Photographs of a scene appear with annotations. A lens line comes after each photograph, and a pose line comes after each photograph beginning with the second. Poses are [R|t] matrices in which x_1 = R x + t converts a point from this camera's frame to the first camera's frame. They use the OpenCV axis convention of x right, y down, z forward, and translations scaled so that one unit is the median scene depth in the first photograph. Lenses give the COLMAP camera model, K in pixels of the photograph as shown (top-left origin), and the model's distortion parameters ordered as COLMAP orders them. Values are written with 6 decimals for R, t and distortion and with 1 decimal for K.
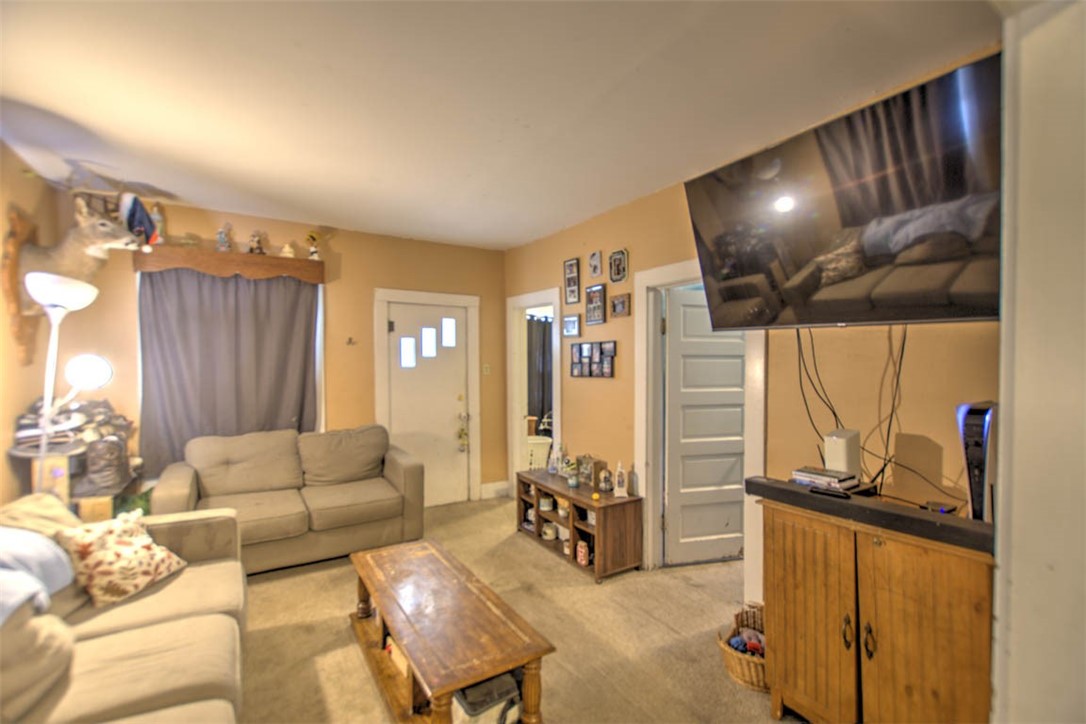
lens RADIAL K [[479.5, 0, 543.0], [0, 479.5, 362.0], [0, 0, 1]] dist [0.001860, -0.000061]
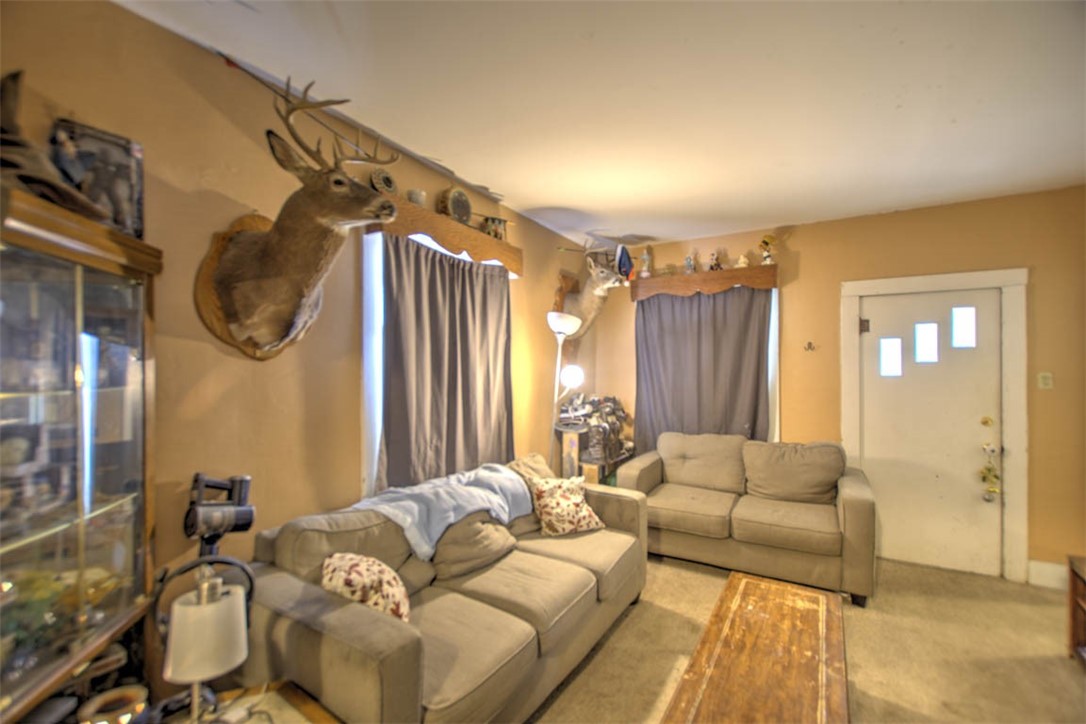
lens RADIAL K [[475.1, 0, 541.7], [0, 475.1, 368.0], [0, 0, 1]] dist [0.000911, 0.000095]
pose [[0.446540, -0.005248, -0.894748, 0.215410], [0.000155, 0.999983, -0.005788, 0.002749], [0.894764, 0.002446, 0.446534, 0.190598]]
